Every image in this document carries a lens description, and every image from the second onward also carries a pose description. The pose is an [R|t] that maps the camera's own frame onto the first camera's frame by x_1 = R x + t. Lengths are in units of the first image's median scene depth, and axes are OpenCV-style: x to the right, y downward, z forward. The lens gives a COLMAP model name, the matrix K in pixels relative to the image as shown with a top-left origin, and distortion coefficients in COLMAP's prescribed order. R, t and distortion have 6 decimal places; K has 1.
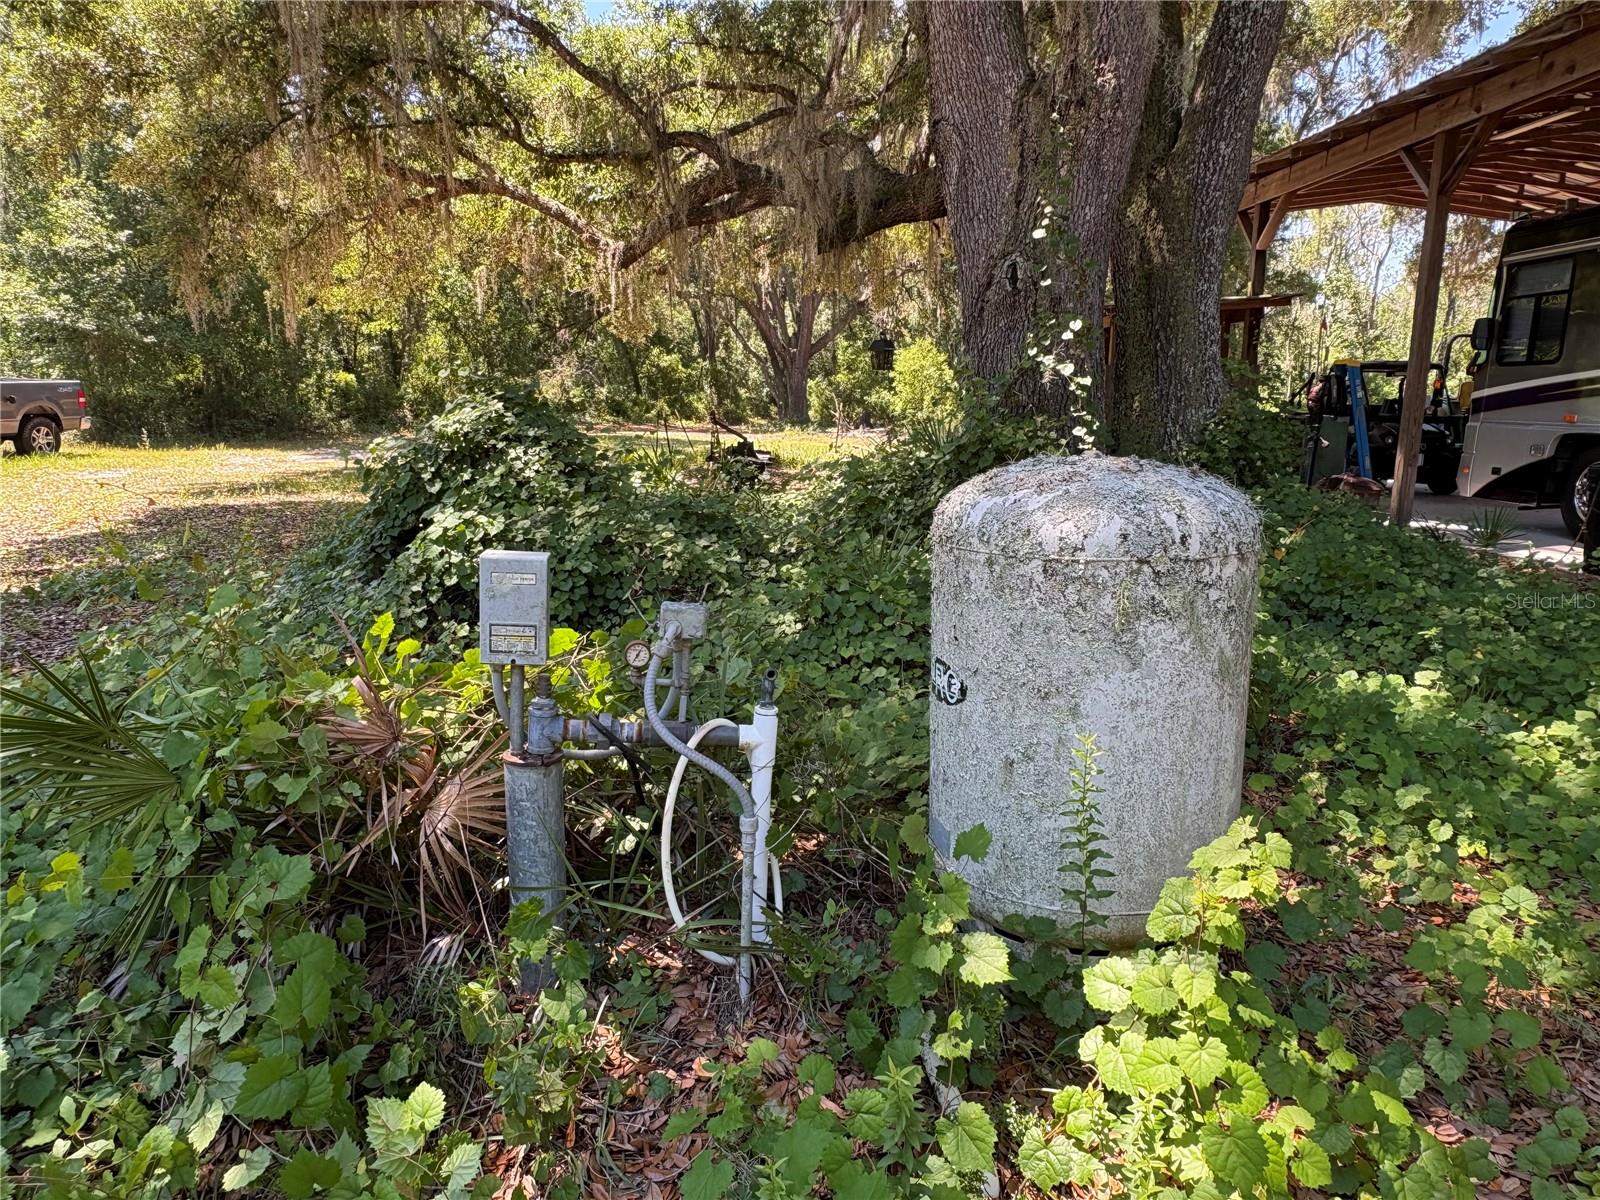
lens RADIAL K [[1069.5, 0, 789.3], [0, 1069.5, 597.5], [0, 0, 1]] dist [0.006787, 0.003655]
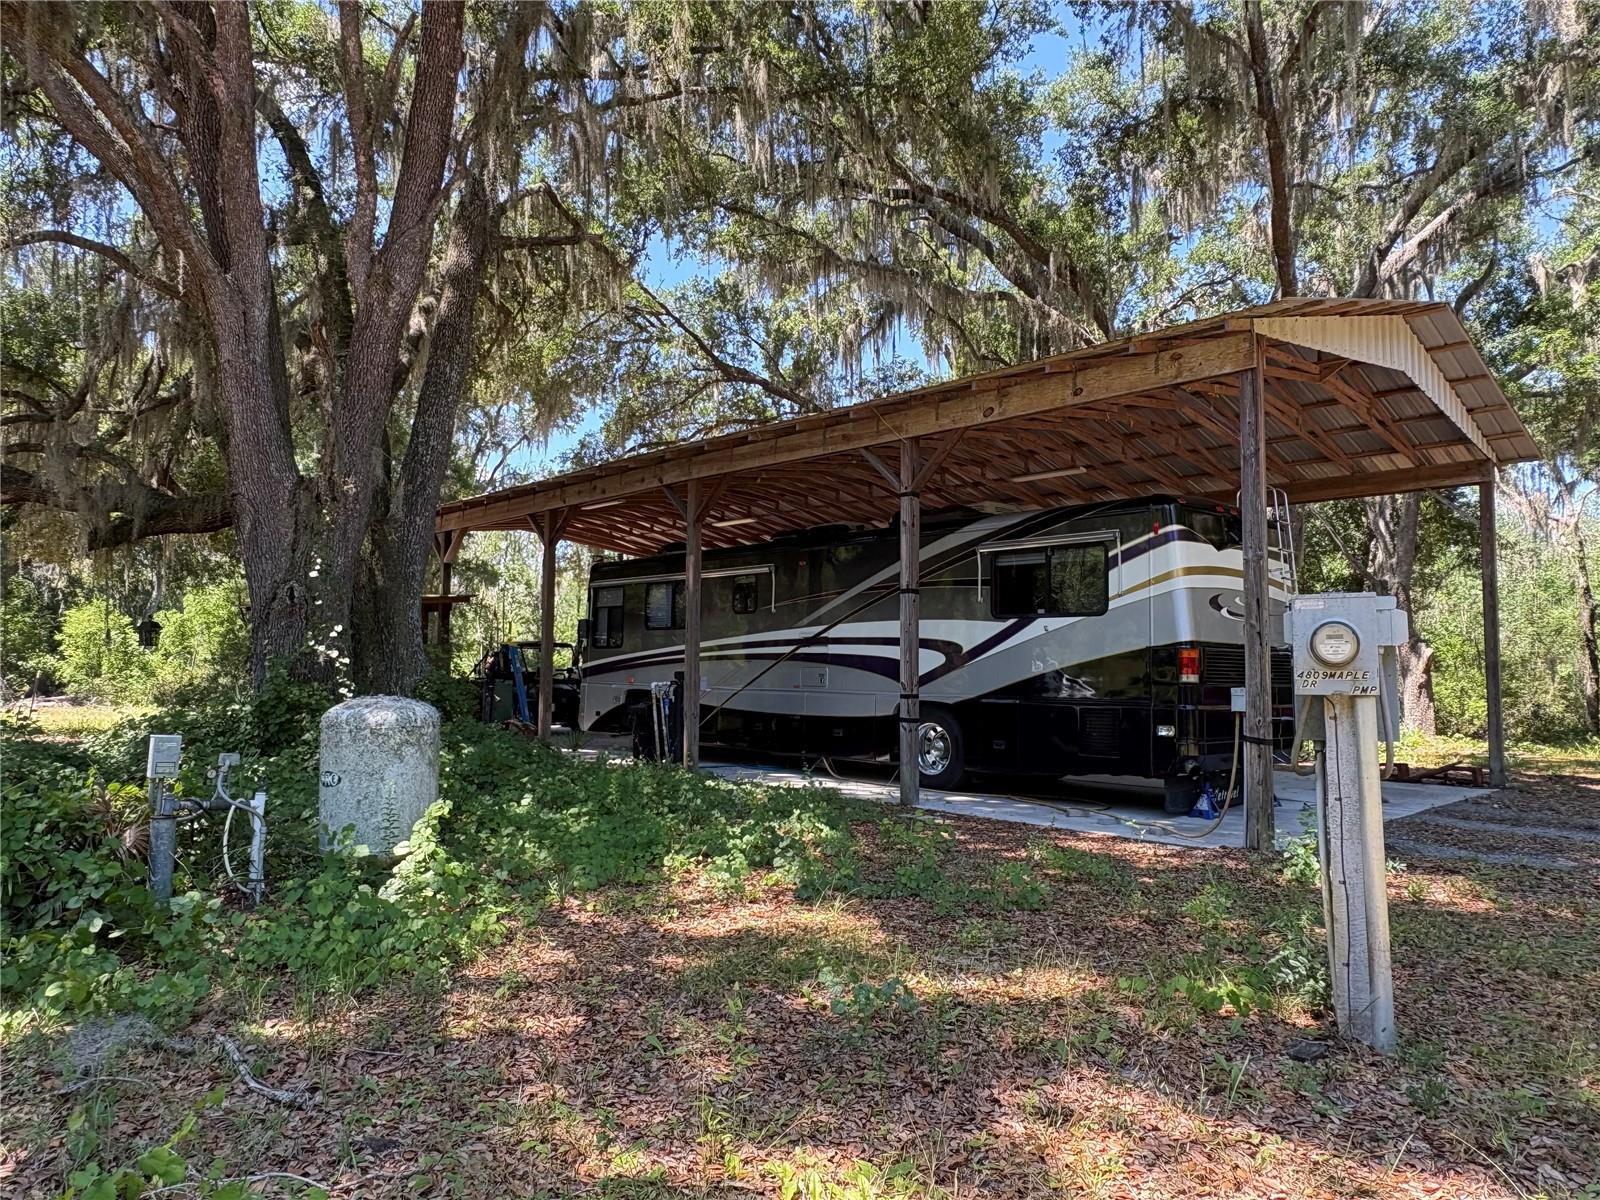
lens RADIAL K [[1069.5, 0, 789.3], [0, 1069.5, 597.5], [0, 0, 1]] dist [0.006787, 0.003655]
pose [[0.761505, 0.041058, 0.646857, -0.146370], [0.117017, 0.972884, -0.199509, 0.060876], [-0.637508, 0.227620, 0.736052, -0.363004]]
